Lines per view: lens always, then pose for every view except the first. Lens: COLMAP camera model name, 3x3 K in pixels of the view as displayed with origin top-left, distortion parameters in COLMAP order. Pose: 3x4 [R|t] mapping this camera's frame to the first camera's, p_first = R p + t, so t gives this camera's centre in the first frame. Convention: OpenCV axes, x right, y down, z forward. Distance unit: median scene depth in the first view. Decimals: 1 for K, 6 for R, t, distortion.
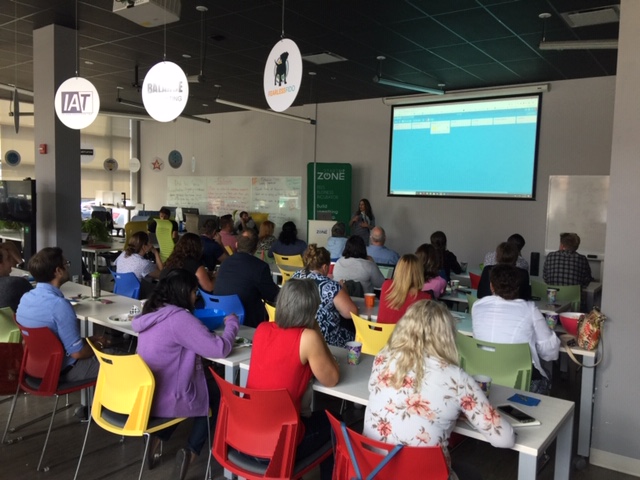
lens RADIAL K [[541.8, 0, 333.4], [0, 541.8, 239.0], [0, 0, 1]] dist [0.065655, 0.002452]
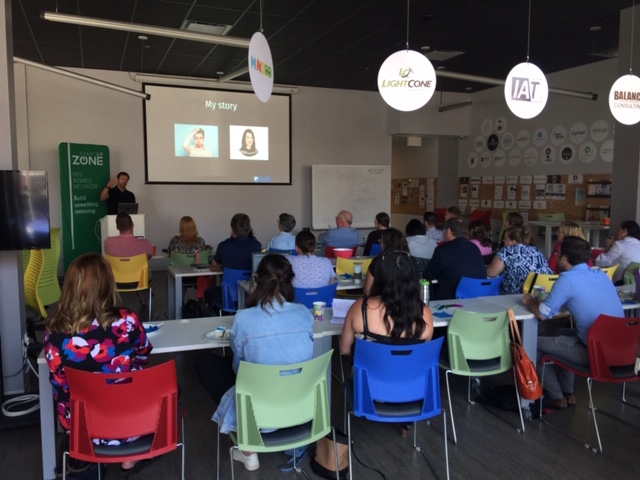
lens RADIAL K [[526.3, 0, 315.7], [0, 526.3, 242.5], [0, 0, 1]] dist [0.007748, 0.001089]
pose [[0.547330, -0.114647, 0.829027, -1.321846], [0.079063, 0.993226, 0.085157, -0.093329], [-0.833174, 0.018937, 0.552686, 0.764414]]
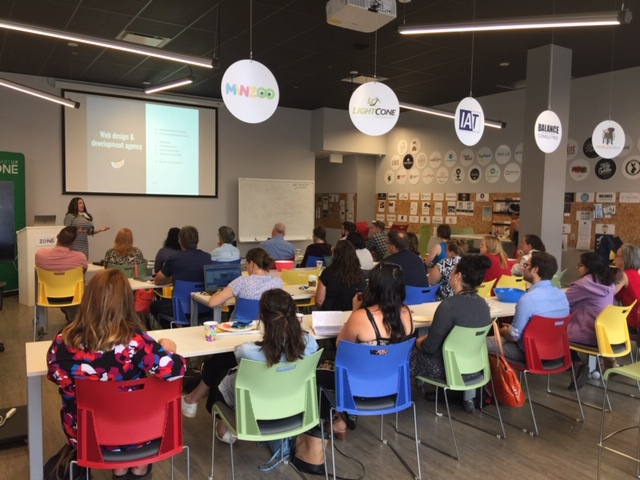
lens RADIAL K [[528.9, 0, 320.0], [0, 528.9, 240.0], [0, 0, 1]] dist [0.007873, -0.005138]
pose [[0.382389, -0.088633, 0.919741, -1.430035], [0.065334, 0.995491, 0.068770, -0.103780], [-0.921689, 0.033794, 0.386455, 0.828012]]
